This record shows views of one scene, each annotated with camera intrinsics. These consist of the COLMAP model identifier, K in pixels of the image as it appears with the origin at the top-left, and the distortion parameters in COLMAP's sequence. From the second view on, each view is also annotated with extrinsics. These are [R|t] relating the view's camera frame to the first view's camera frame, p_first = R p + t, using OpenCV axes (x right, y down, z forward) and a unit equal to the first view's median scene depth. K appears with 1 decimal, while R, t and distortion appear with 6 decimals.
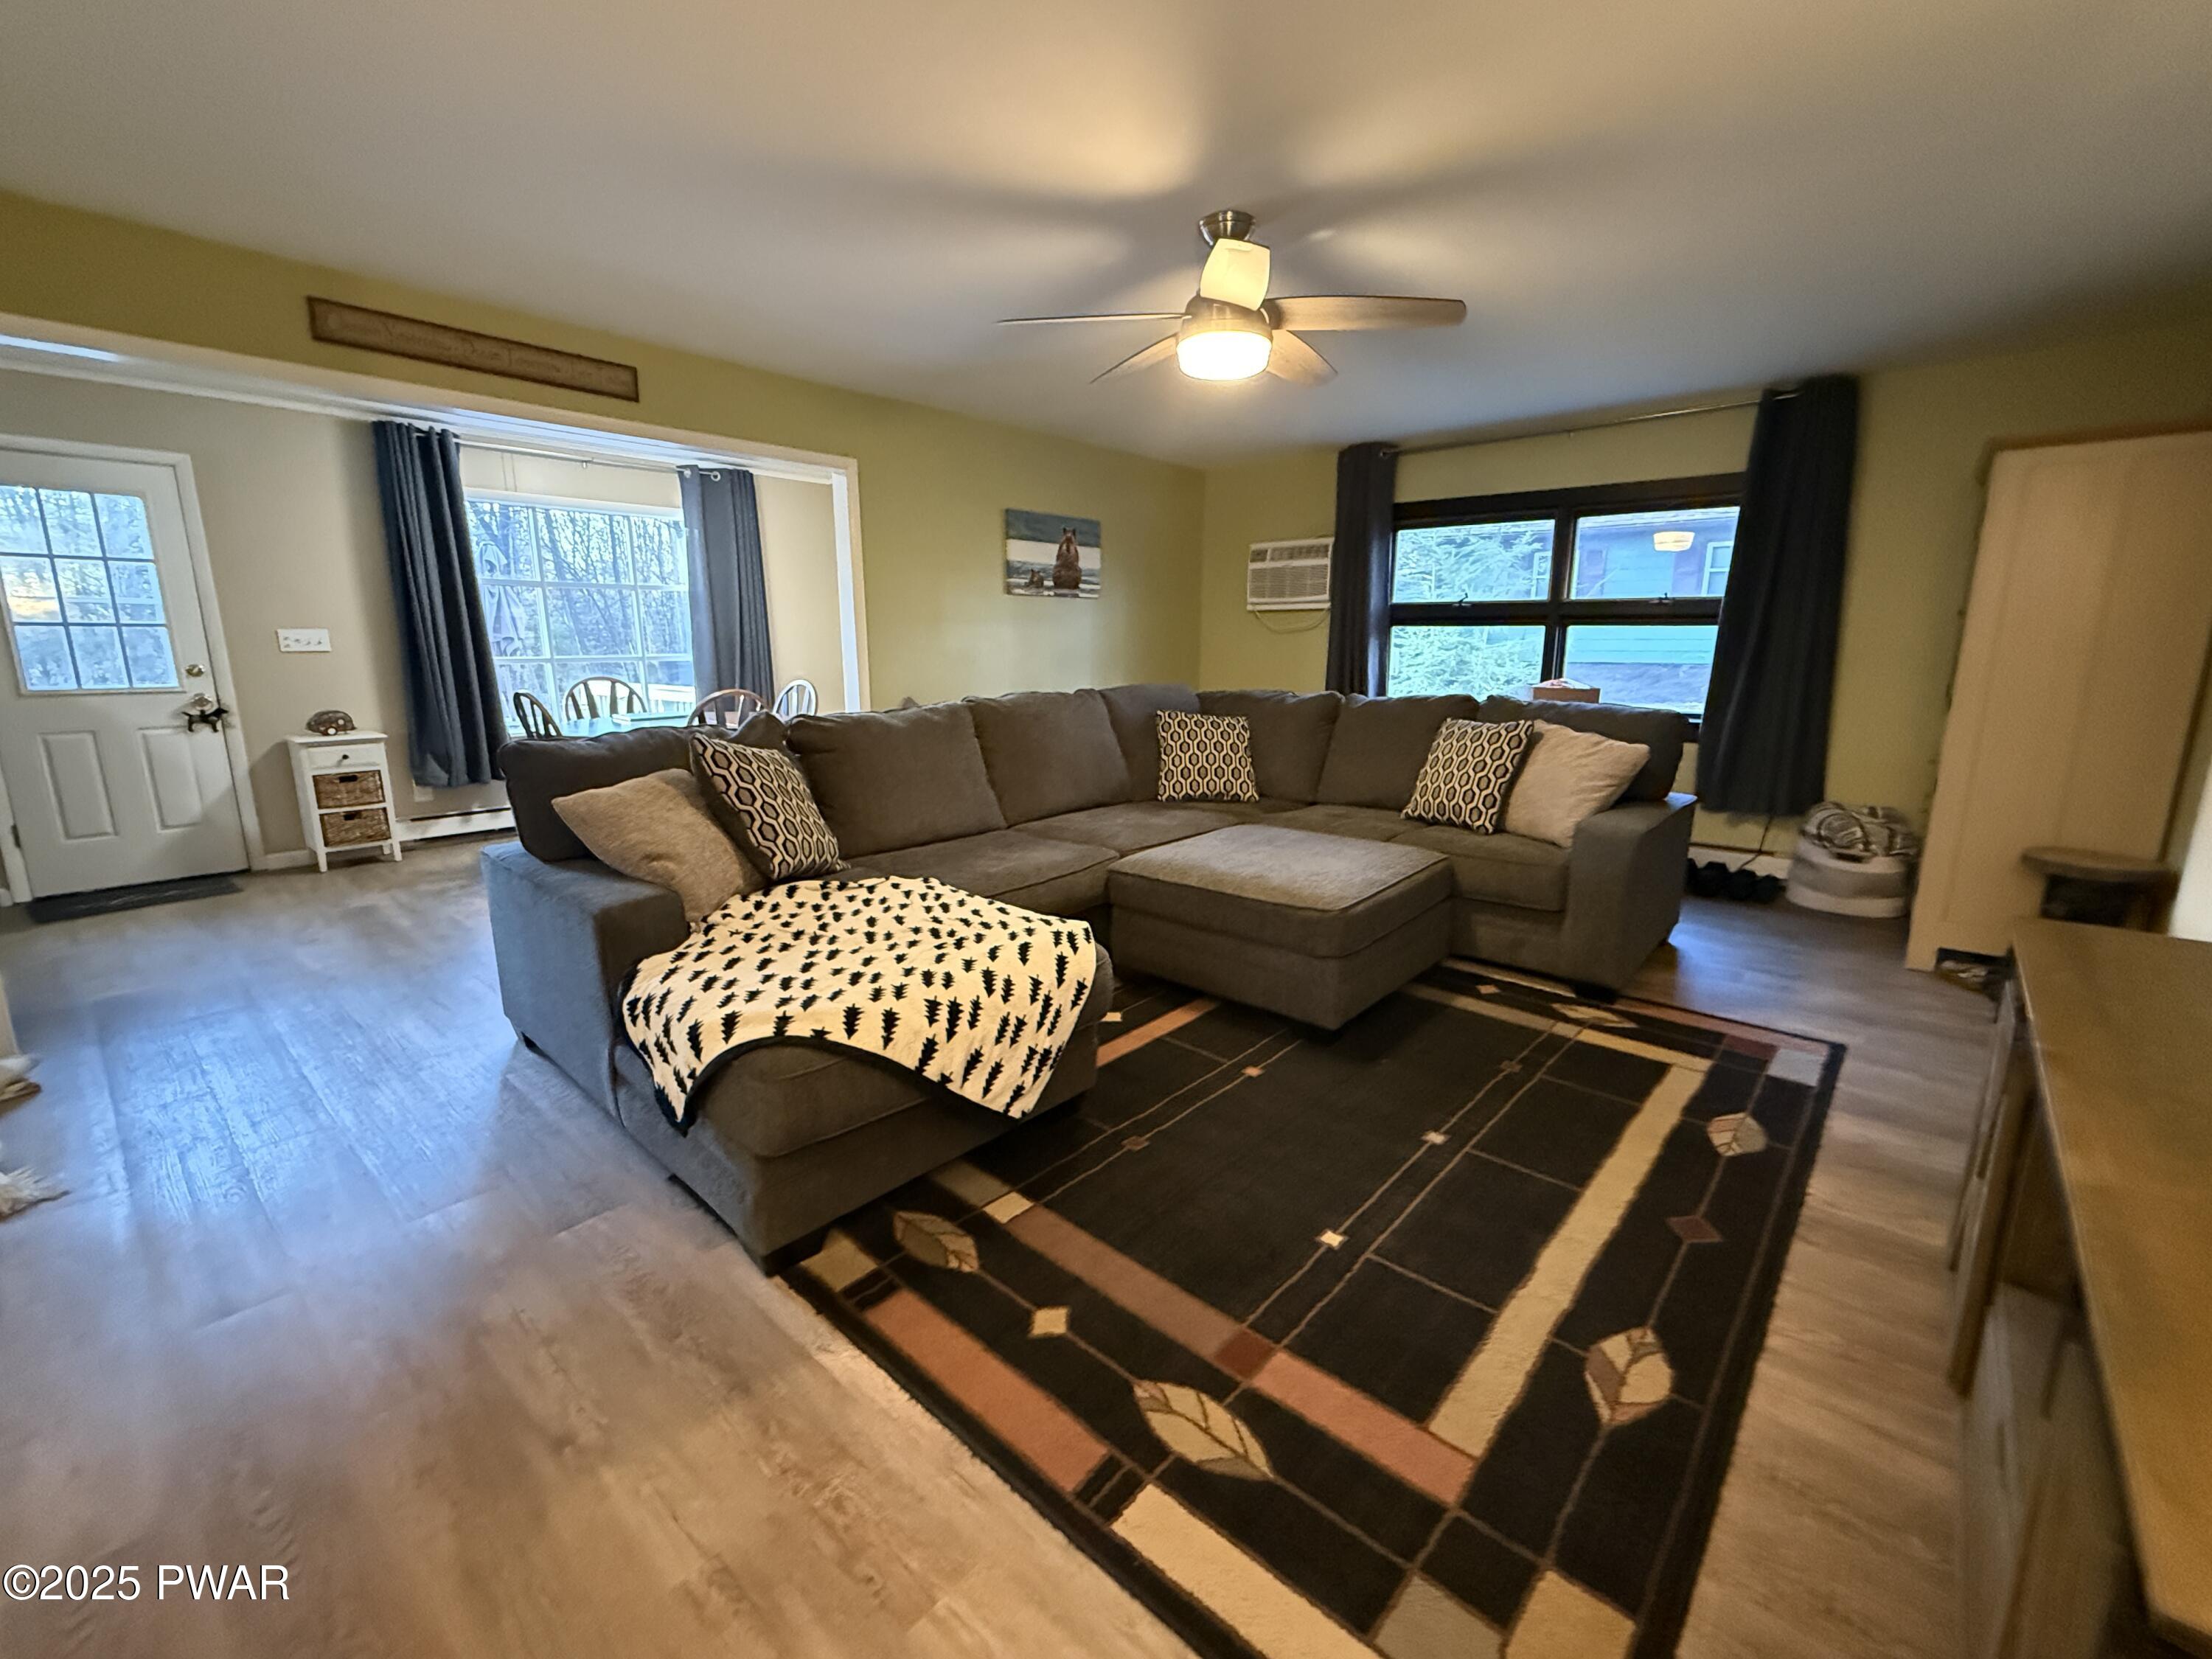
lens RADIAL K [[911.4, 0, 1108.6], [0, 911.4, 828.8], [0, 0, 1]] dist [-0.000197, -0.000118]
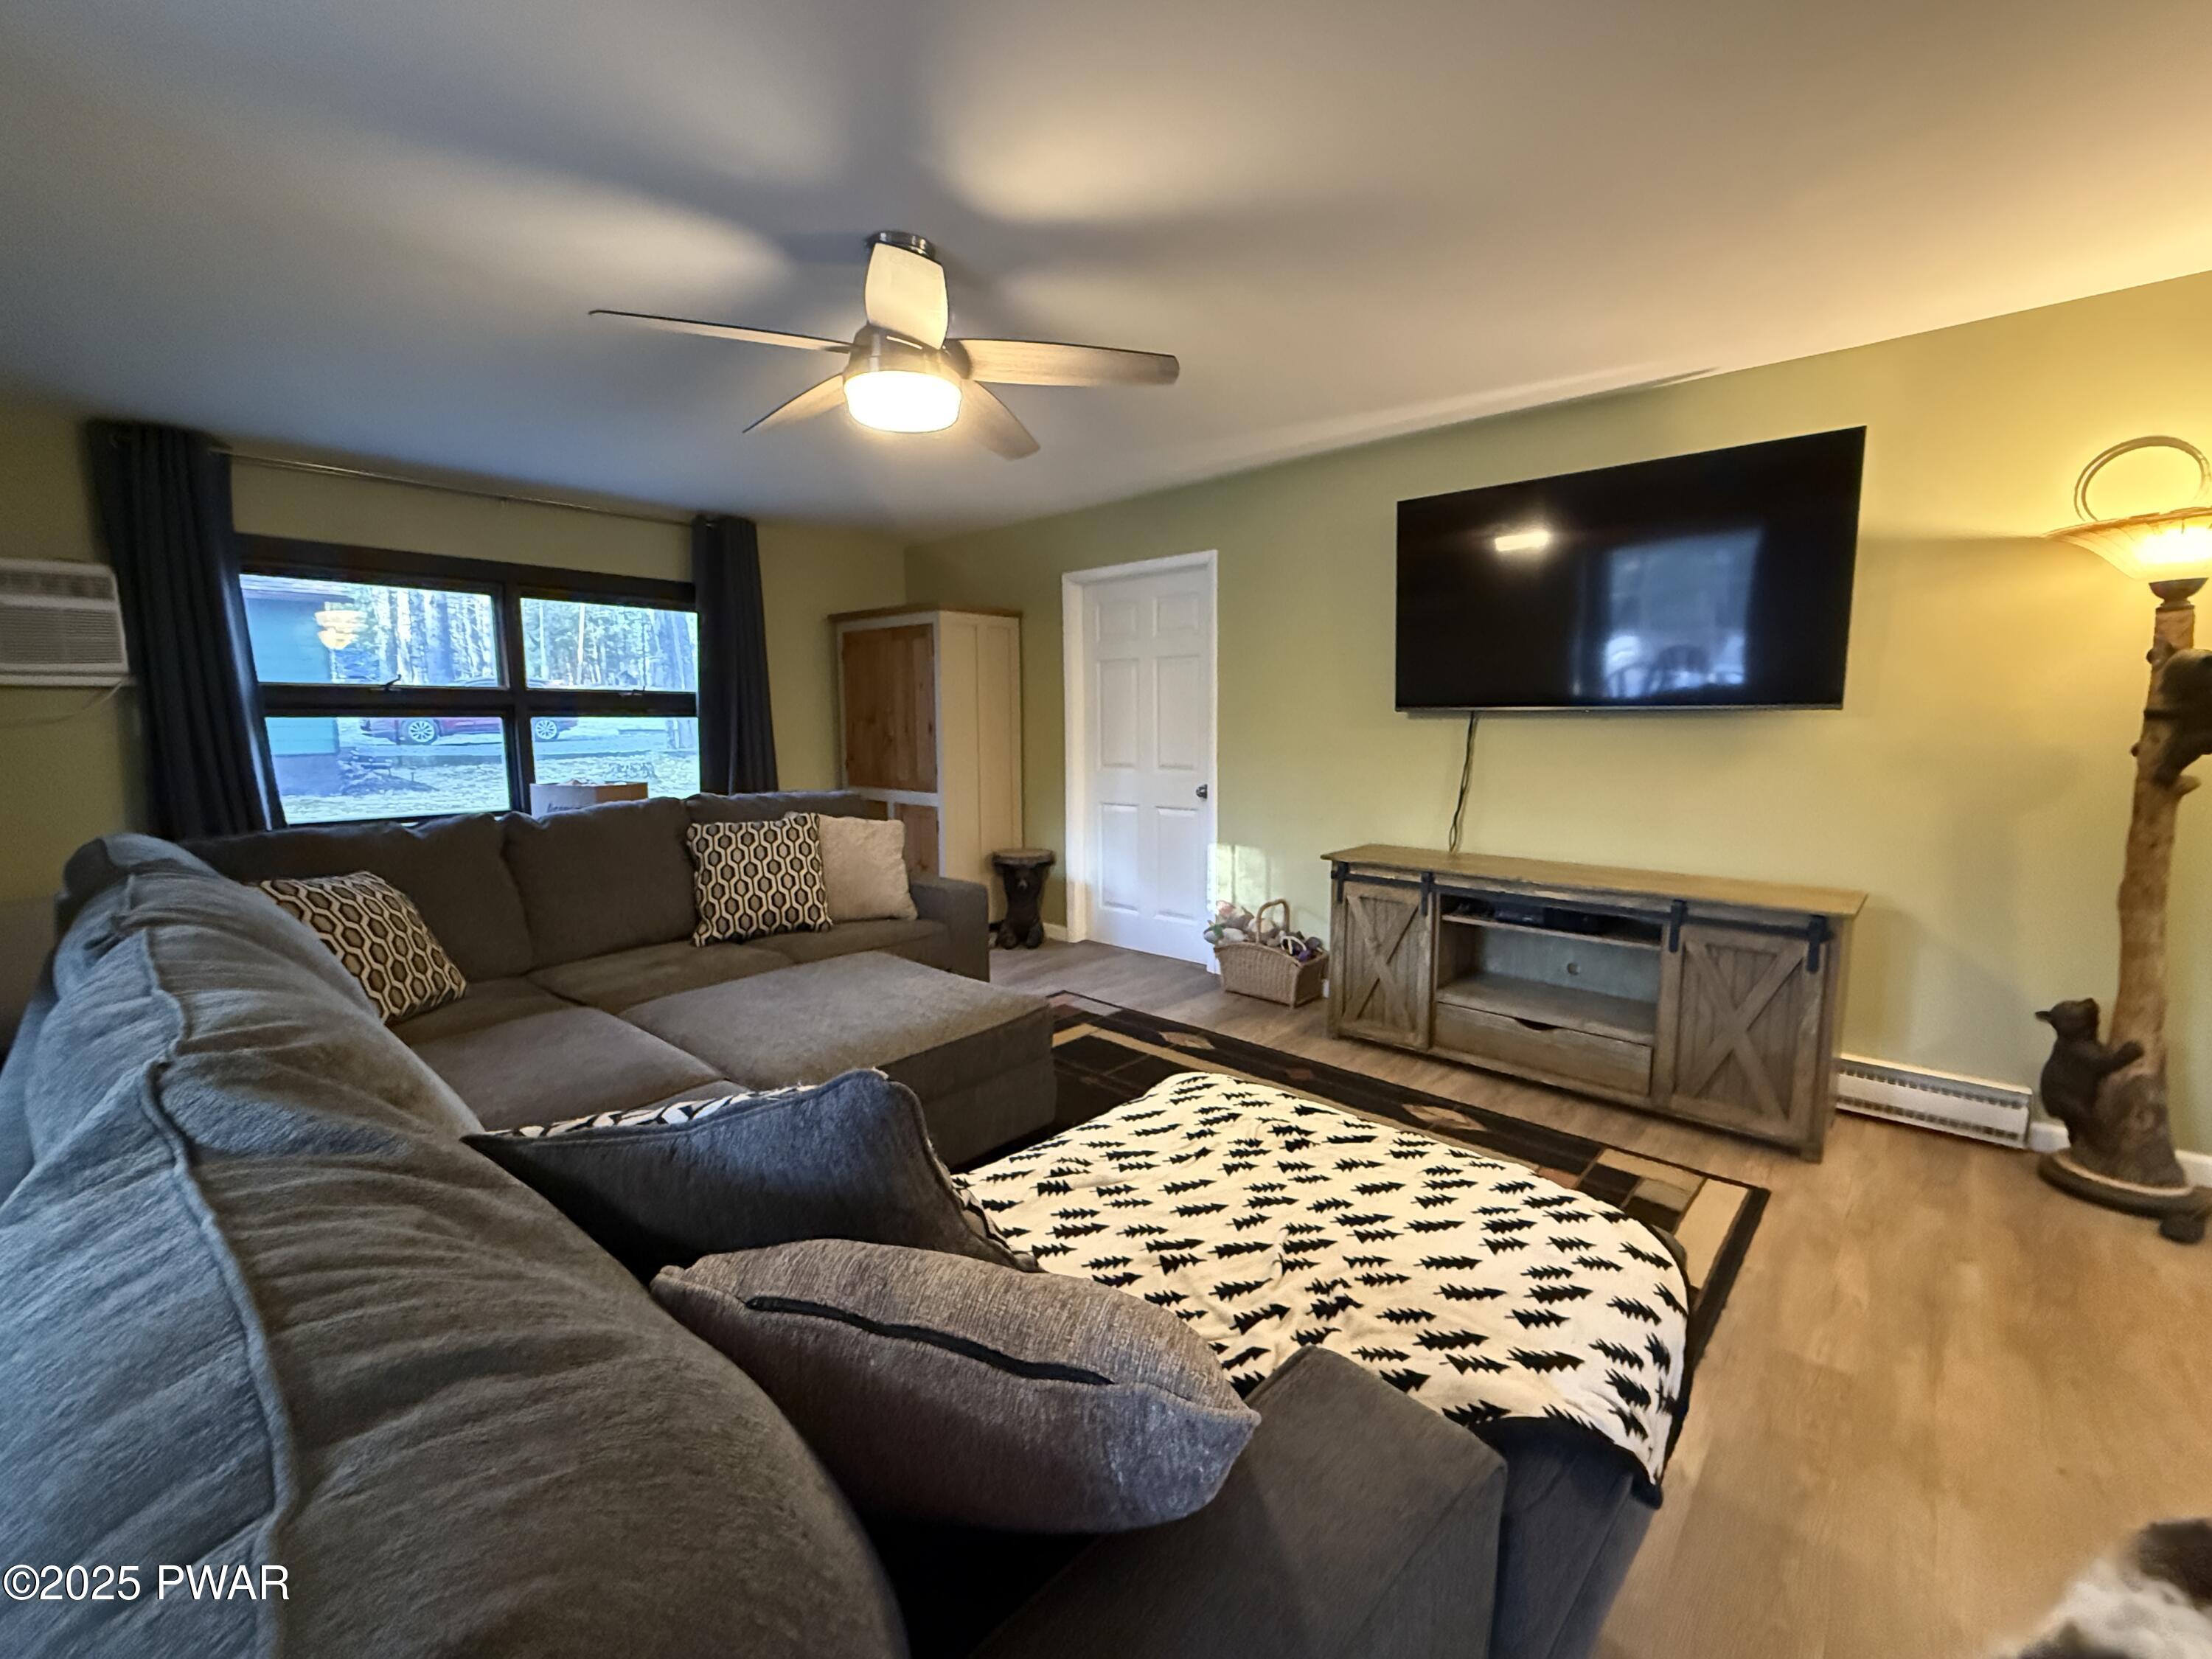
lens RADIAL K [[911.4, 0, 1106.1], [0, 911.4, 824.7], [0, 0, 1]] dist [-0.000197, -0.000118]
pose [[0.031273, -0.117219, 0.992614, -0.785014], [0.210904, 0.971513, 0.108082, -0.212573], [-0.977006, 0.205966, 0.055104, 0.913833]]
